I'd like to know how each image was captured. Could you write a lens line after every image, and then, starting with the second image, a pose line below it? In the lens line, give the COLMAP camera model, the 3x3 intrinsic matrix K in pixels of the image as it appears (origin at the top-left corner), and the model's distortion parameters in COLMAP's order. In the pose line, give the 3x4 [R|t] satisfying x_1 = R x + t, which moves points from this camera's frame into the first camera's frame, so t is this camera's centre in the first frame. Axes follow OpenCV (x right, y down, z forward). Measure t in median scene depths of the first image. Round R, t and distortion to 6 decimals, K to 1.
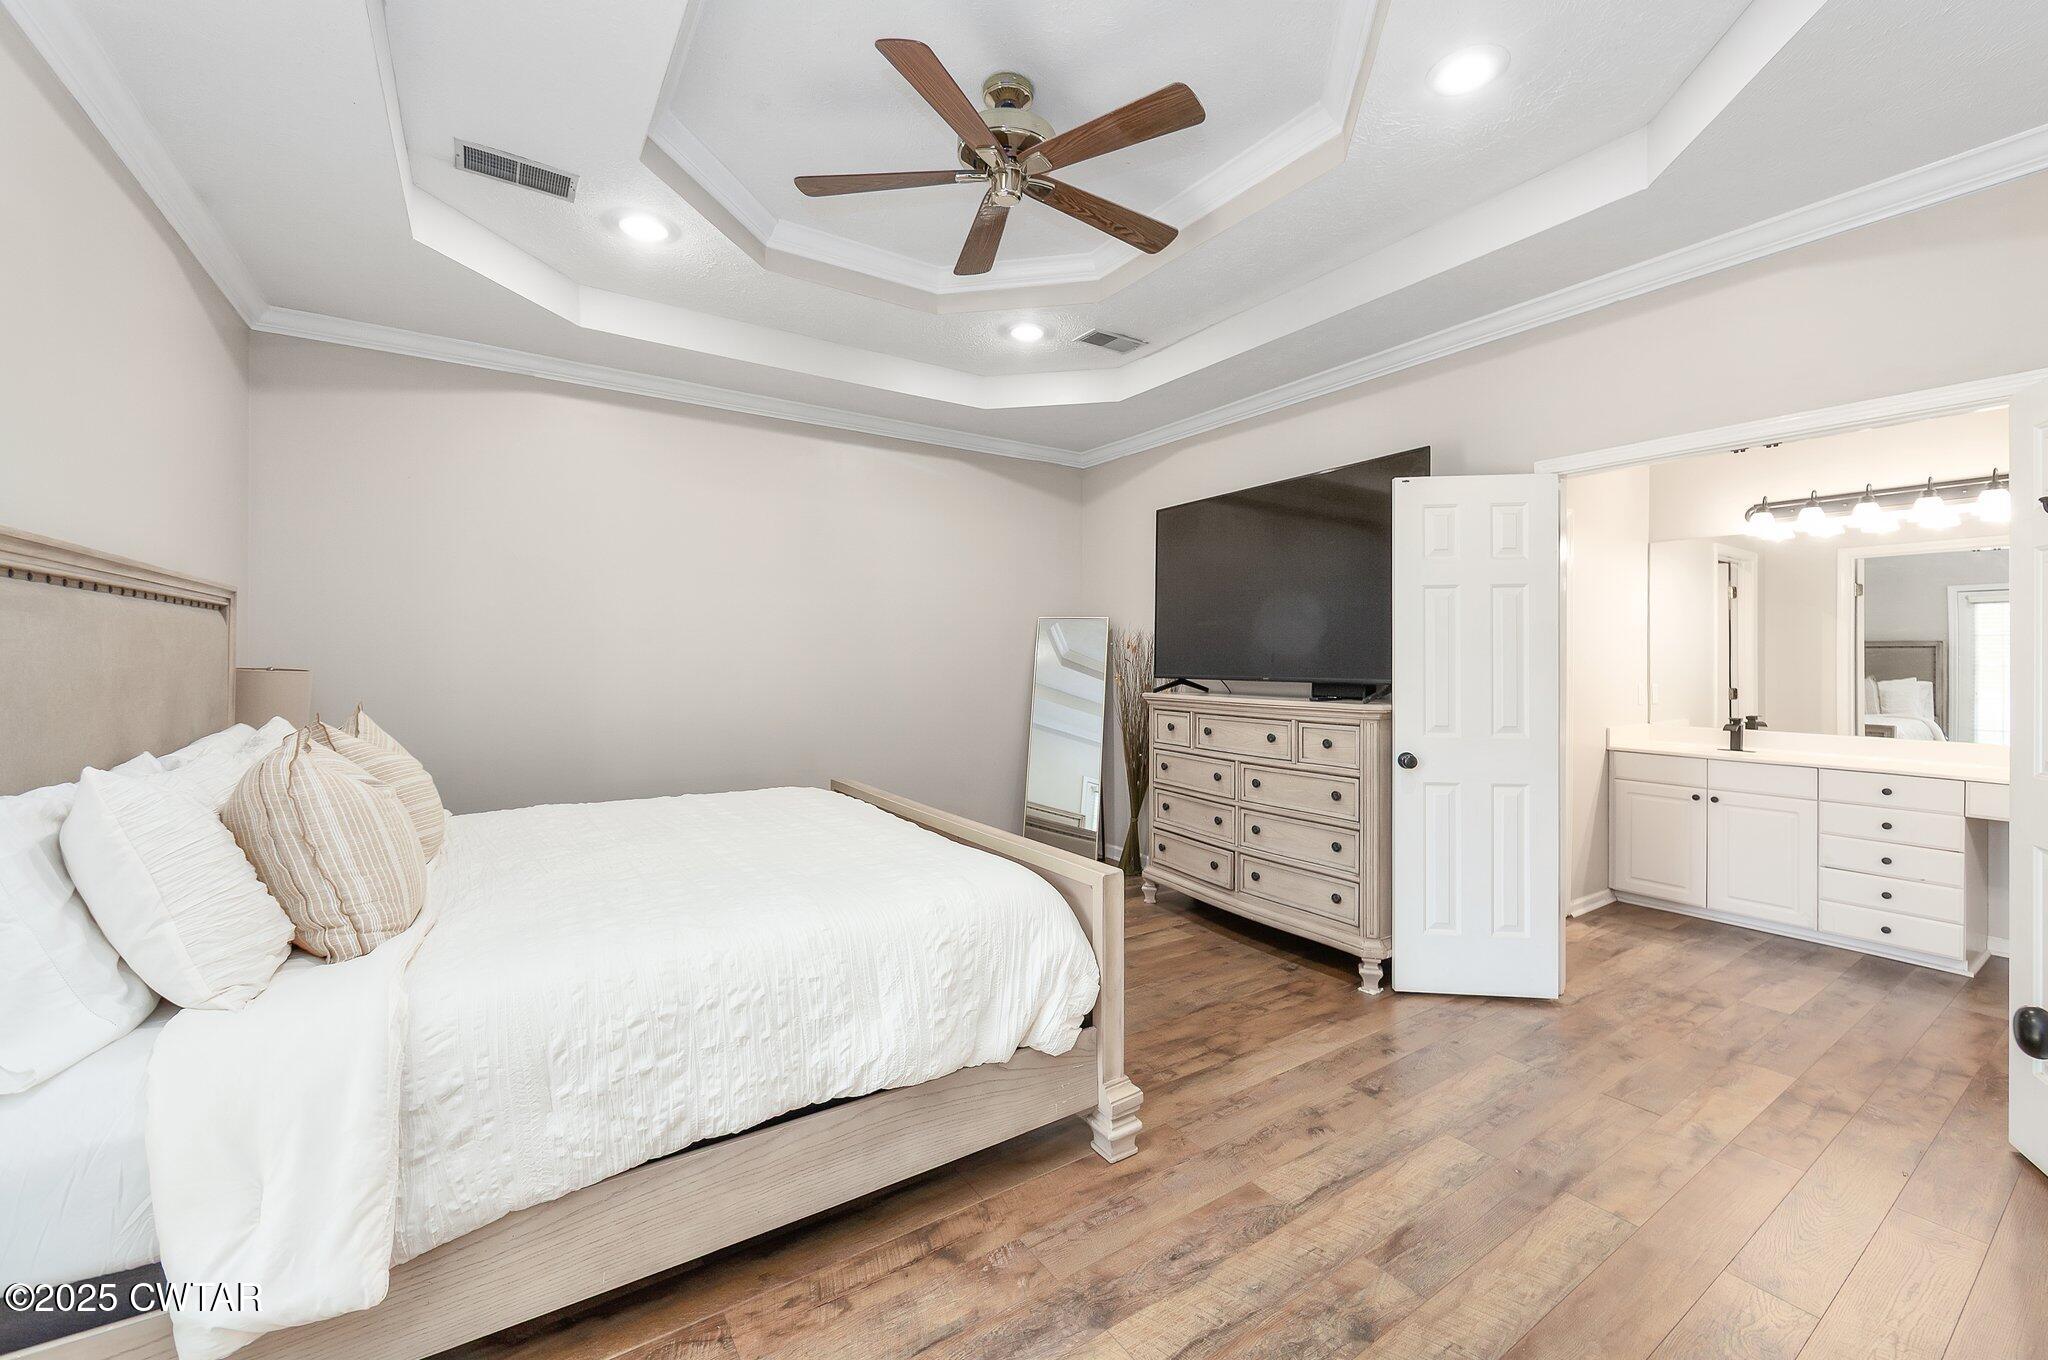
lens RADIAL K [[819.3, 0, 1055.0], [0, 819.3, 653.4], [0, 0, 1]] dist [0.000468, -0.000103]
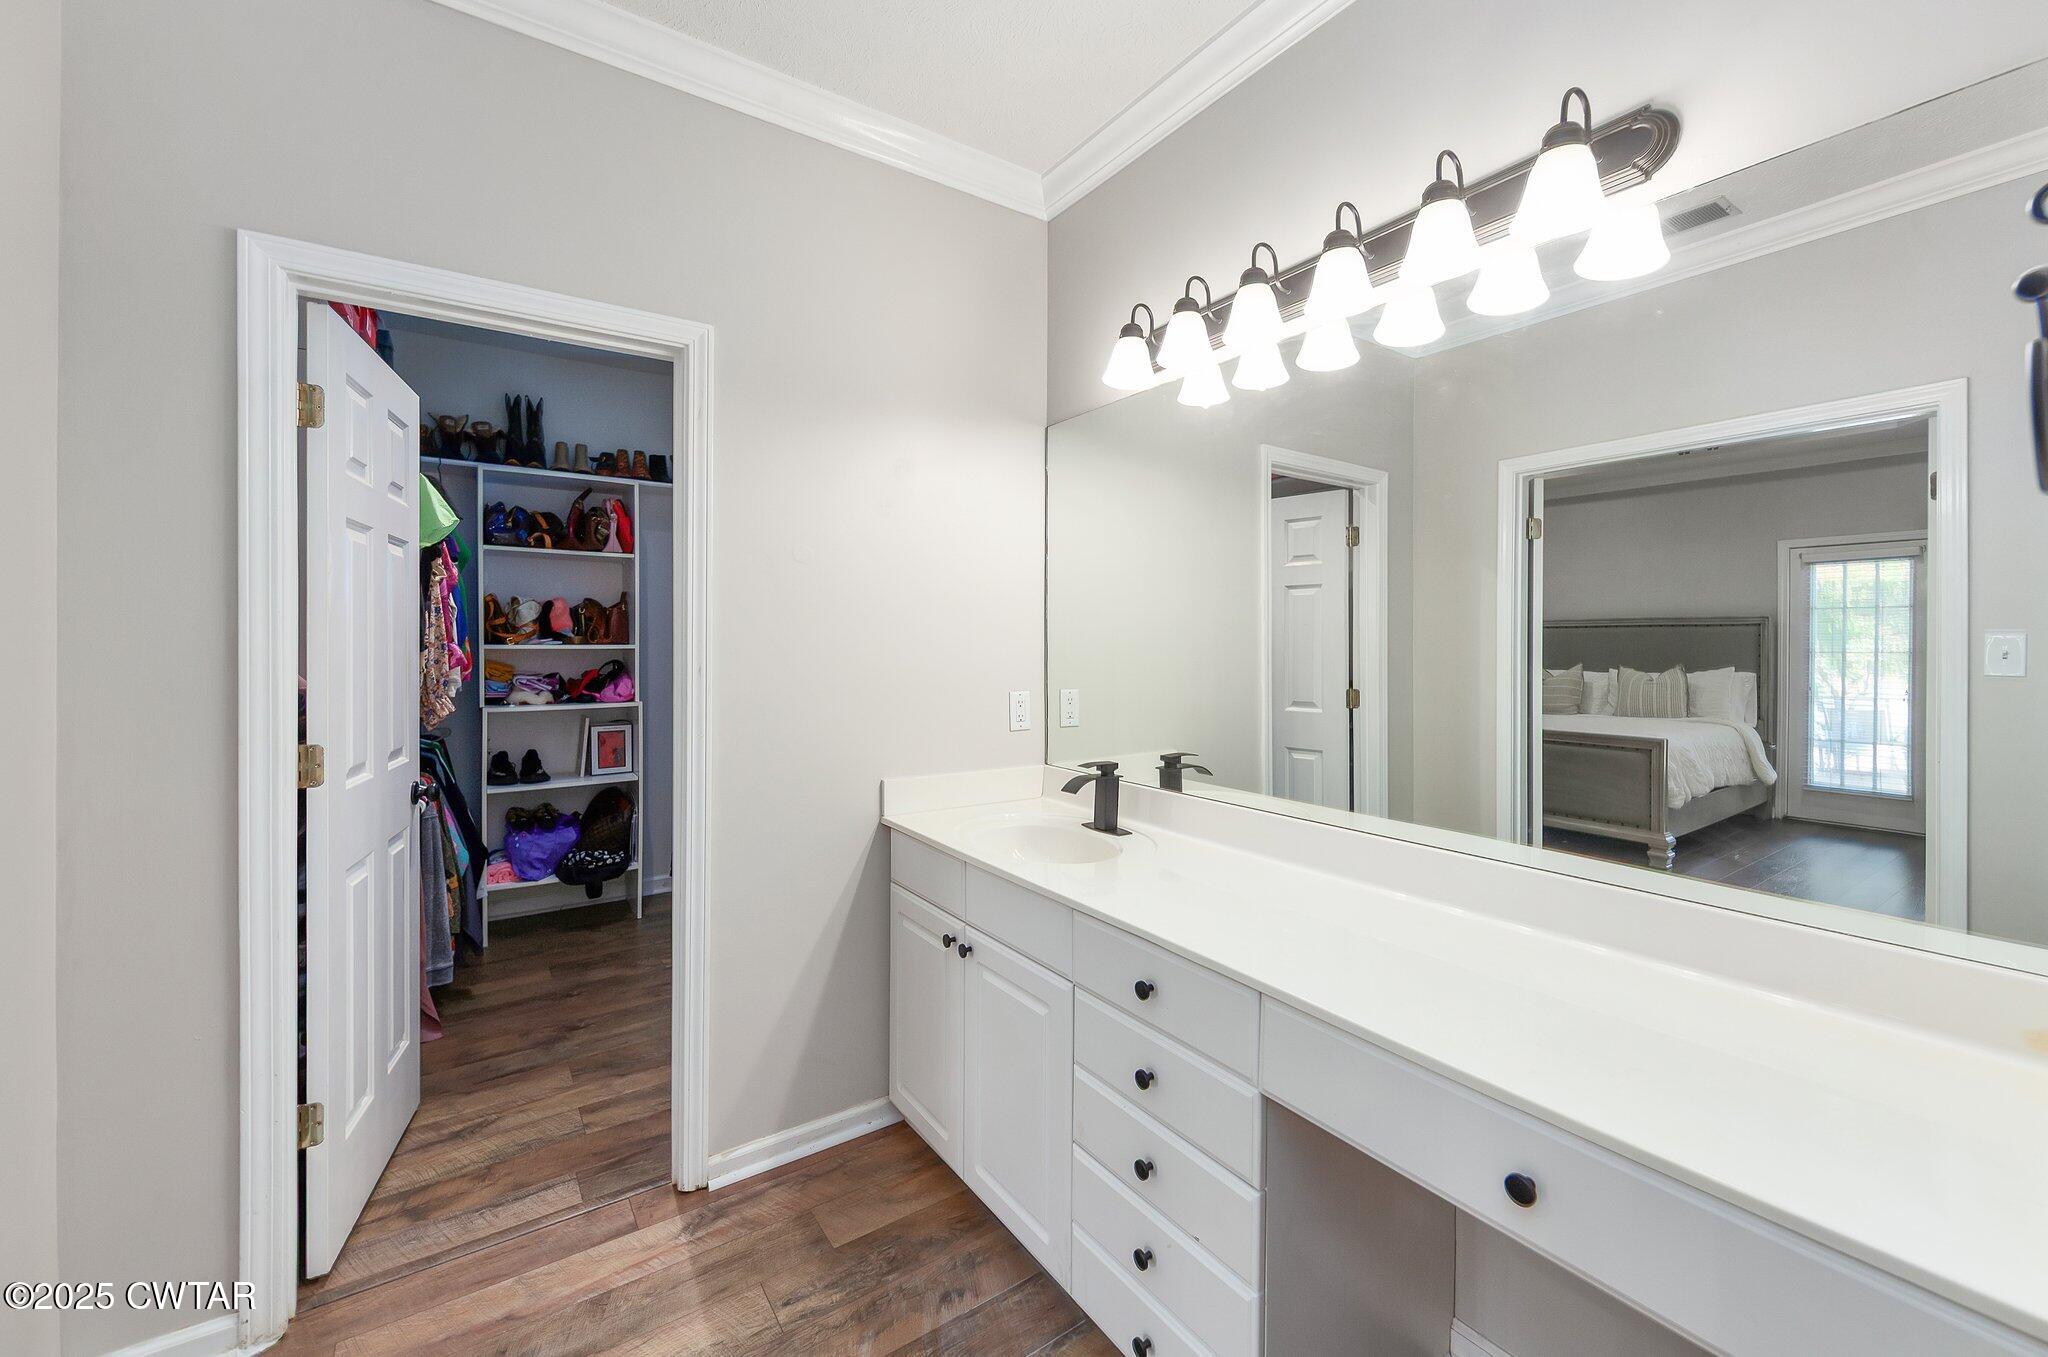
lens RADIAL K [[819.3, 0, 1055.0], [0, 819.3, 651.9], [0, 0, 1]] dist [0.000468, -0.000103]
pose [[0.999922, -0.006650, 0.010548, 0.595039], [0.006489, 0.999864, 0.015184, 0.001612], [-0.010648, -0.015114, 0.999829, 0.377307]]
